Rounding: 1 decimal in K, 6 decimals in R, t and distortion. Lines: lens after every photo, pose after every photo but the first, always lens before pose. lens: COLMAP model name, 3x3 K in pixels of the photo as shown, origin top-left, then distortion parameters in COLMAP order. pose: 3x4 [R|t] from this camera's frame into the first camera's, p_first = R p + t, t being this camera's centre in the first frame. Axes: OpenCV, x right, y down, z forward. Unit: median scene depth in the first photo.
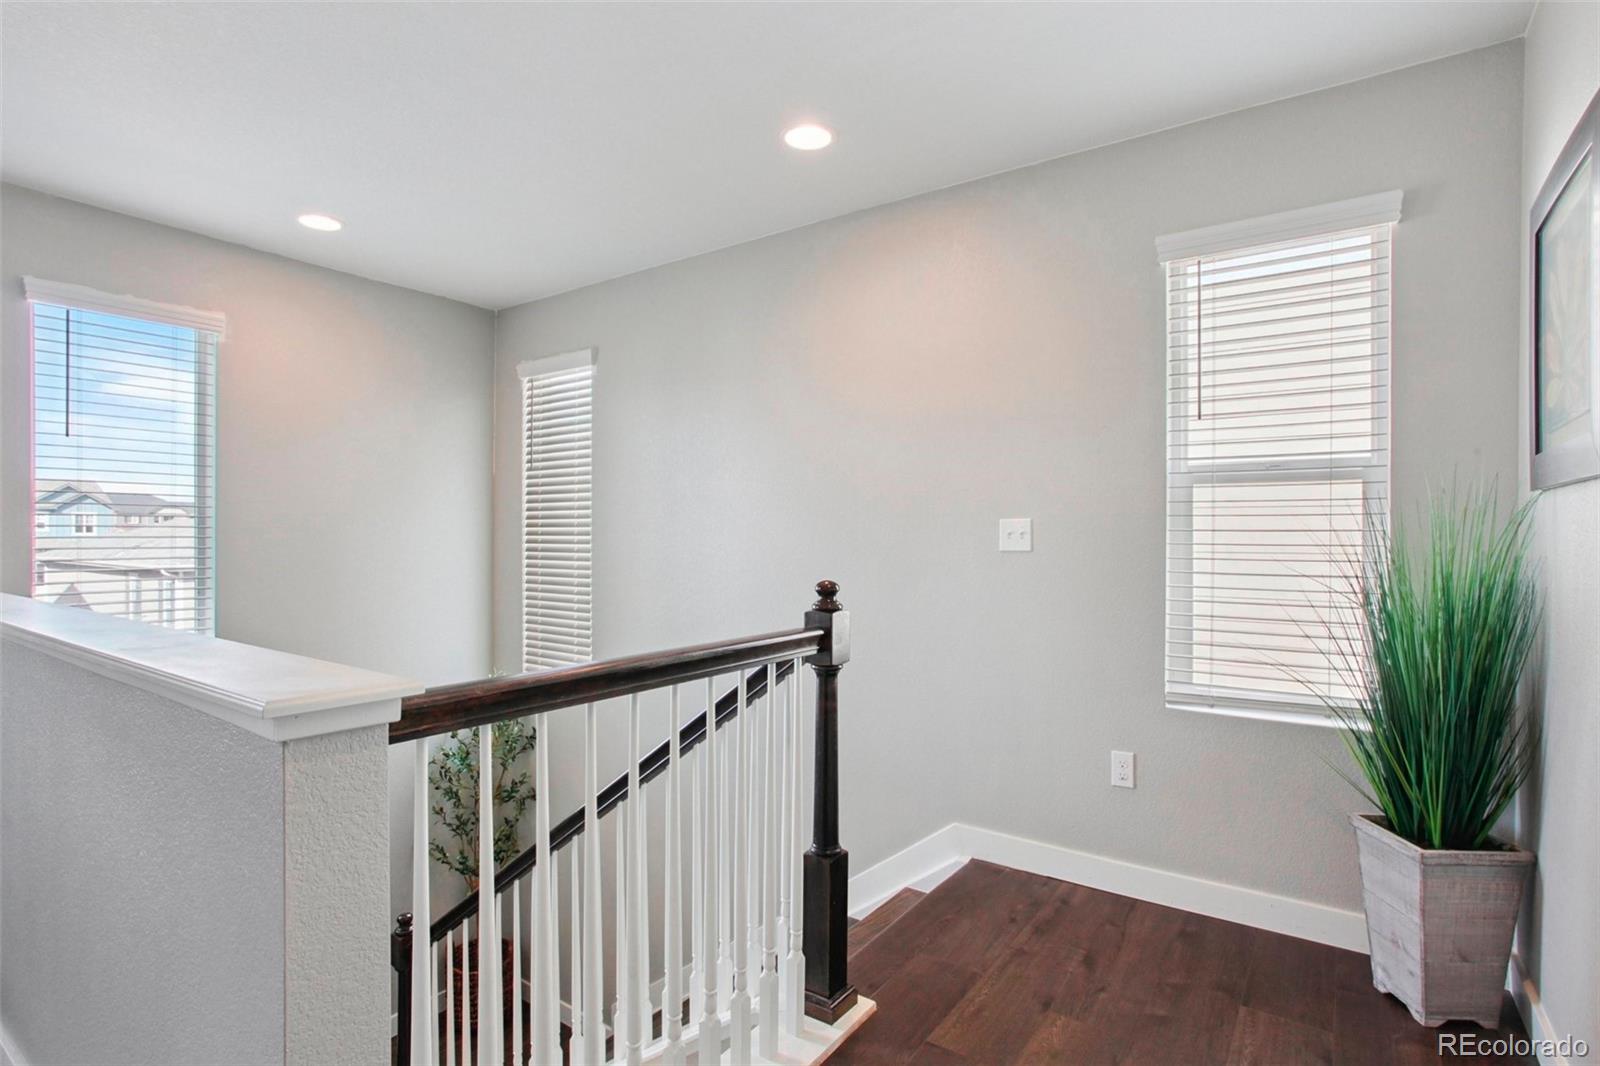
lens RADIAL K [[797.1, 0, 767.6], [0, 797.1, 543.6], [0, 0, 1]] dist [-0.052561, 0.026823]
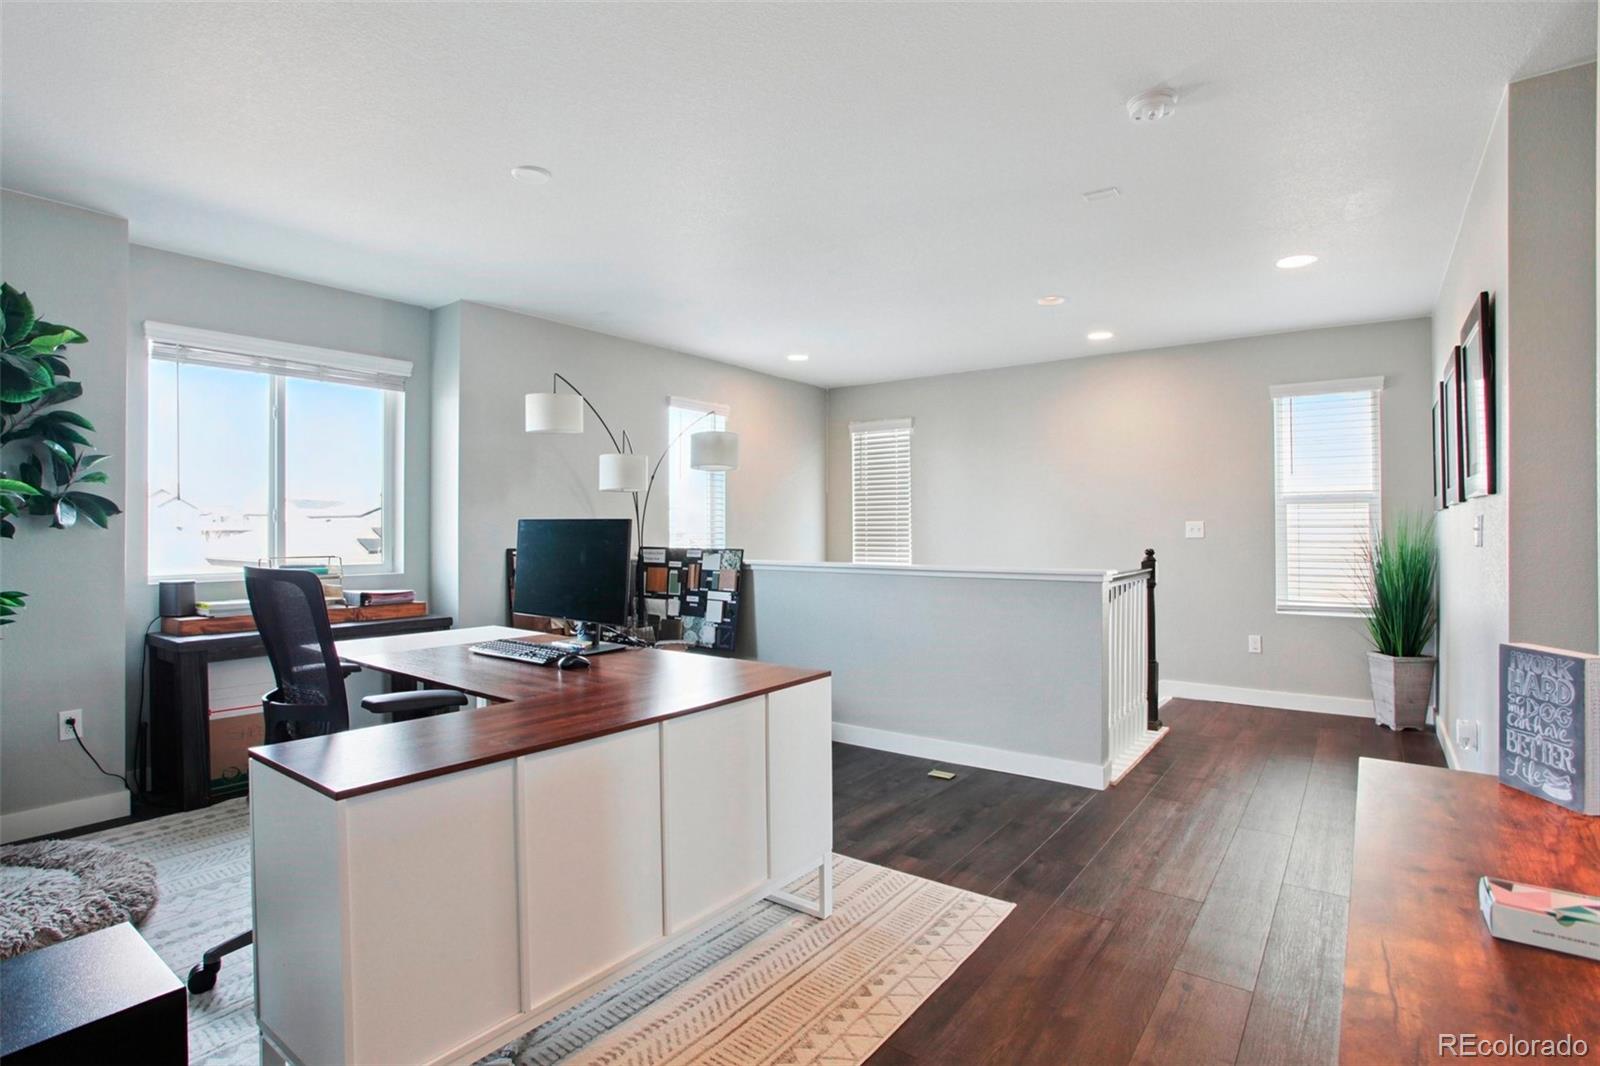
lens RADIAL K [[797.1, 0, 779.4], [0, 797.1, 529.8], [0, 0, 1]] dist [-0.052561, 0.026823]
pose [[0.999850, -0.006172, -0.016212, -0.920558], [0.006024, 0.999940, -0.009188, 0.002370], [0.016268, 0.009089, 0.999826, -1.303547]]
